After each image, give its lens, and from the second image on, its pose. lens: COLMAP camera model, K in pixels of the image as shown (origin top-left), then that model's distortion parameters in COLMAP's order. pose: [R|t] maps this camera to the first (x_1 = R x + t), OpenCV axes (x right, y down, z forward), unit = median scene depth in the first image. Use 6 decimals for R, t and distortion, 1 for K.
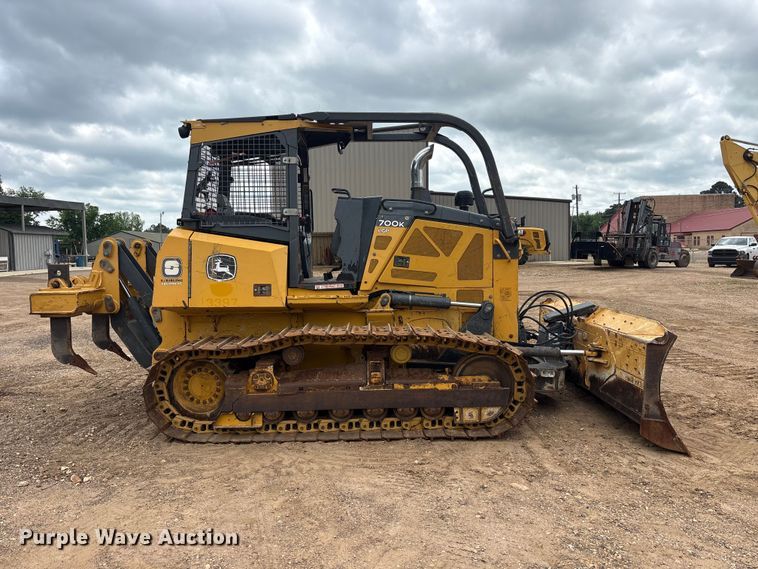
lens RADIAL K [[571.9, 0, 386.2], [0, 571.9, 281.3], [0, 0, 1]] dist [0.047999, -0.047891]
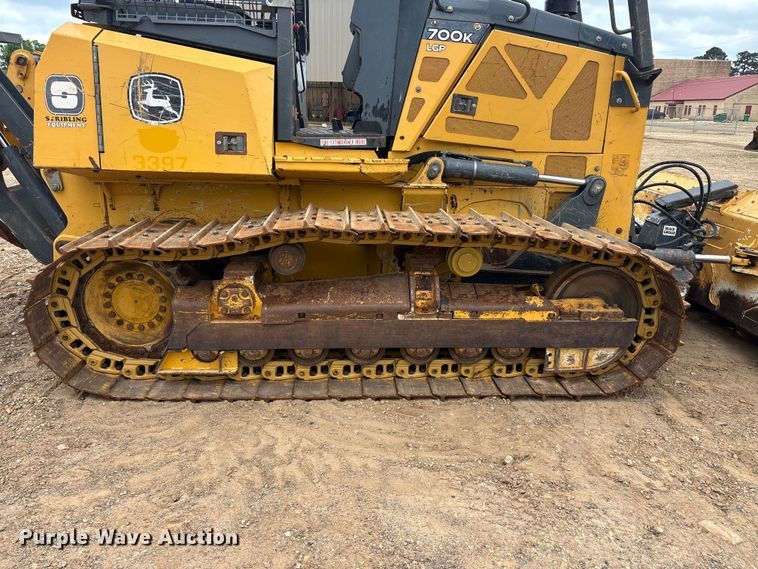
lens RADIAL K [[573.9, 0, 384.9], [0, 573.9, 279.5], [0, 0, 1]] dist [0.043538, -0.042004]
pose [[0.998524, 0.026297, 0.047516, -0.087930], [-0.036564, 0.972463, 0.230172, 0.009202], [-0.040155, -0.231570, 0.971989, 0.406212]]
